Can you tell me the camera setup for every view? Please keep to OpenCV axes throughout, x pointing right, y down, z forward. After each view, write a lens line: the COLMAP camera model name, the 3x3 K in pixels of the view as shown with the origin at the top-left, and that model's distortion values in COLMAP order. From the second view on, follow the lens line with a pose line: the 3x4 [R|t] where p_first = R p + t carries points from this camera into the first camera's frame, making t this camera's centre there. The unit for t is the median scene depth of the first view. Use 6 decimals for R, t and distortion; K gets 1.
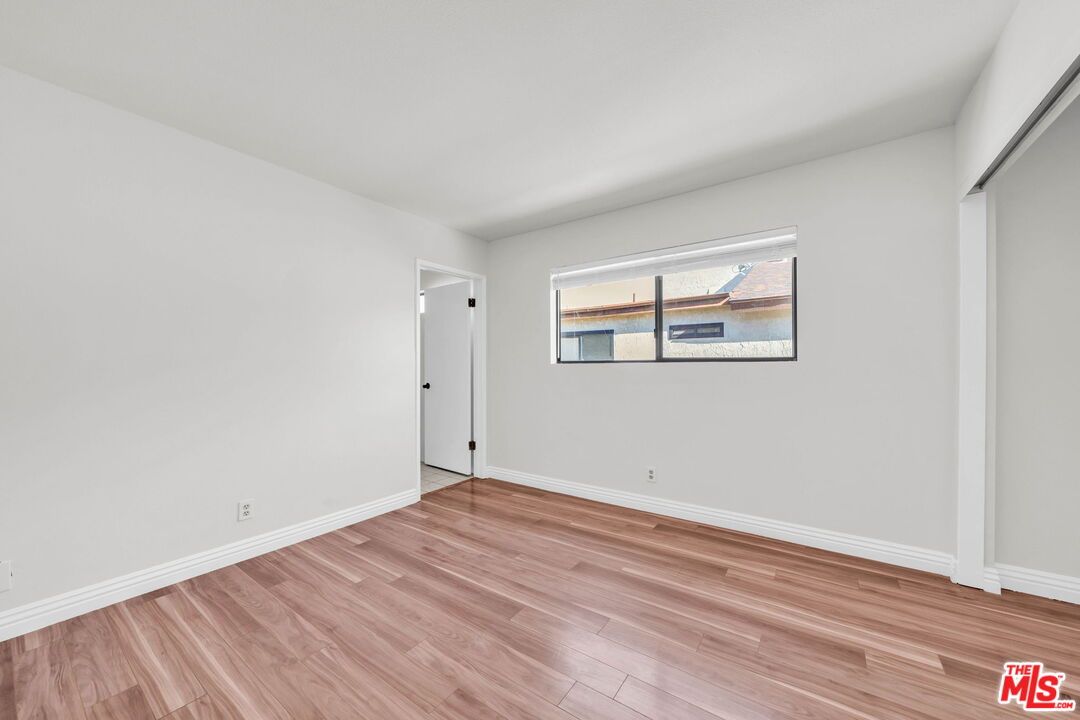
lens RADIAL K [[373.2, 0, 589.8], [0, 373.2, 364.6], [0, 0, 1]] dist [-0.002083, -0.000360]
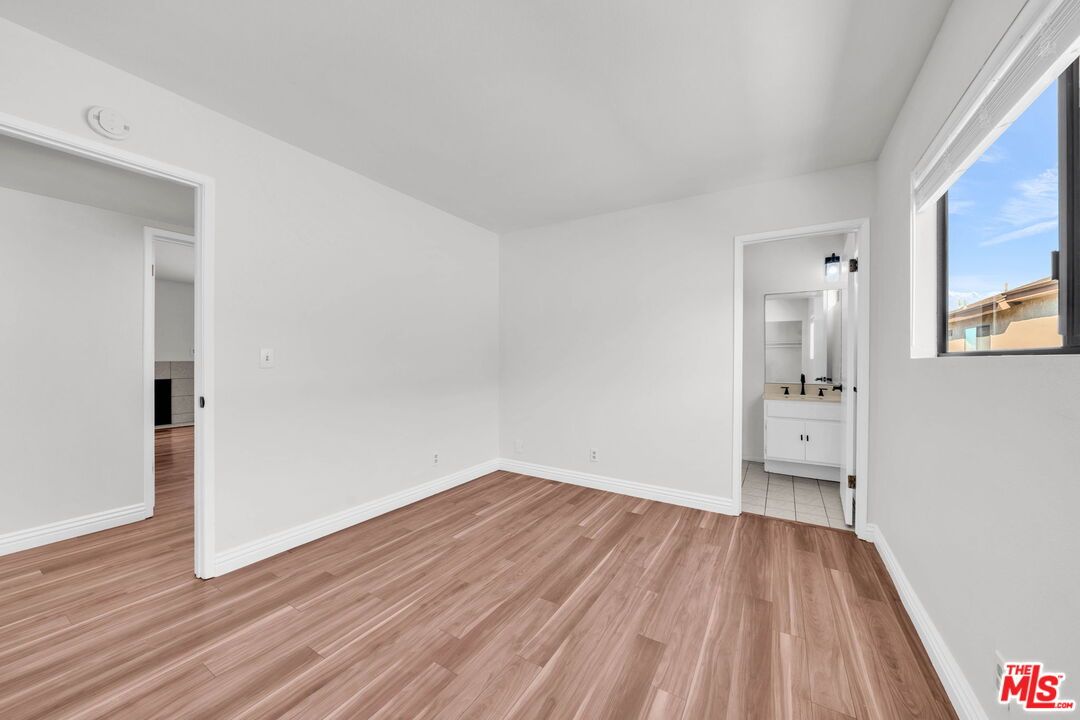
lens RADIAL K [[423.3, 0, 526.0], [0, 423.3, 355.6], [0, 0, 1]] dist [-0.011428, -0.000113]
pose [[-0.037825, -0.003584, -0.999278, 0.614230], [-0.006931, 0.999970, -0.003324, 0.000729], [0.999260, 0.006800, -0.037849, 0.624200]]
